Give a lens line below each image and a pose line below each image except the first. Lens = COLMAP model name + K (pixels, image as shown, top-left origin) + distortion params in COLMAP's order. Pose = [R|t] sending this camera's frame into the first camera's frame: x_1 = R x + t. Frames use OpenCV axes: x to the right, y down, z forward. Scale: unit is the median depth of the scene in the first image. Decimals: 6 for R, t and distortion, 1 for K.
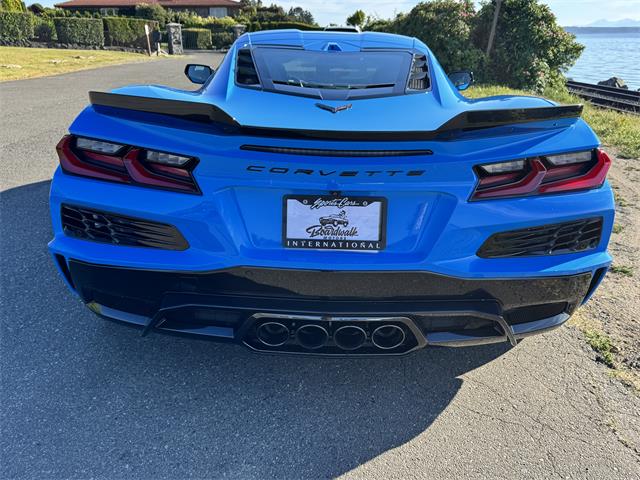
lens RADIAL K [[552.9, 0, 321.8], [0, 552.9, 243.4], [0, 0, 1]] dist [0.029993, -0.035475]
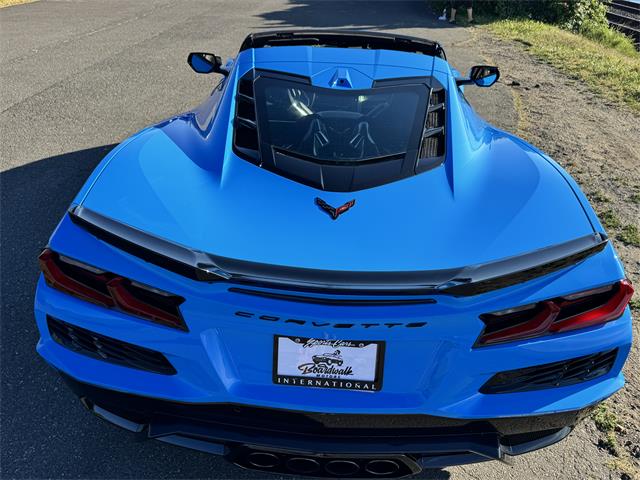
lens RADIAL K [[552.9, 0, 319.6], [0, 552.9, 235.9], [0, 0, 1]] dist [0.029993, -0.035475]
pose [[0.998980, 0.030878, -0.032952, 0.032507], [-0.025404, 0.987550, 0.155243, -0.395588], [0.037336, -0.154248, 0.987327, 0.097334]]
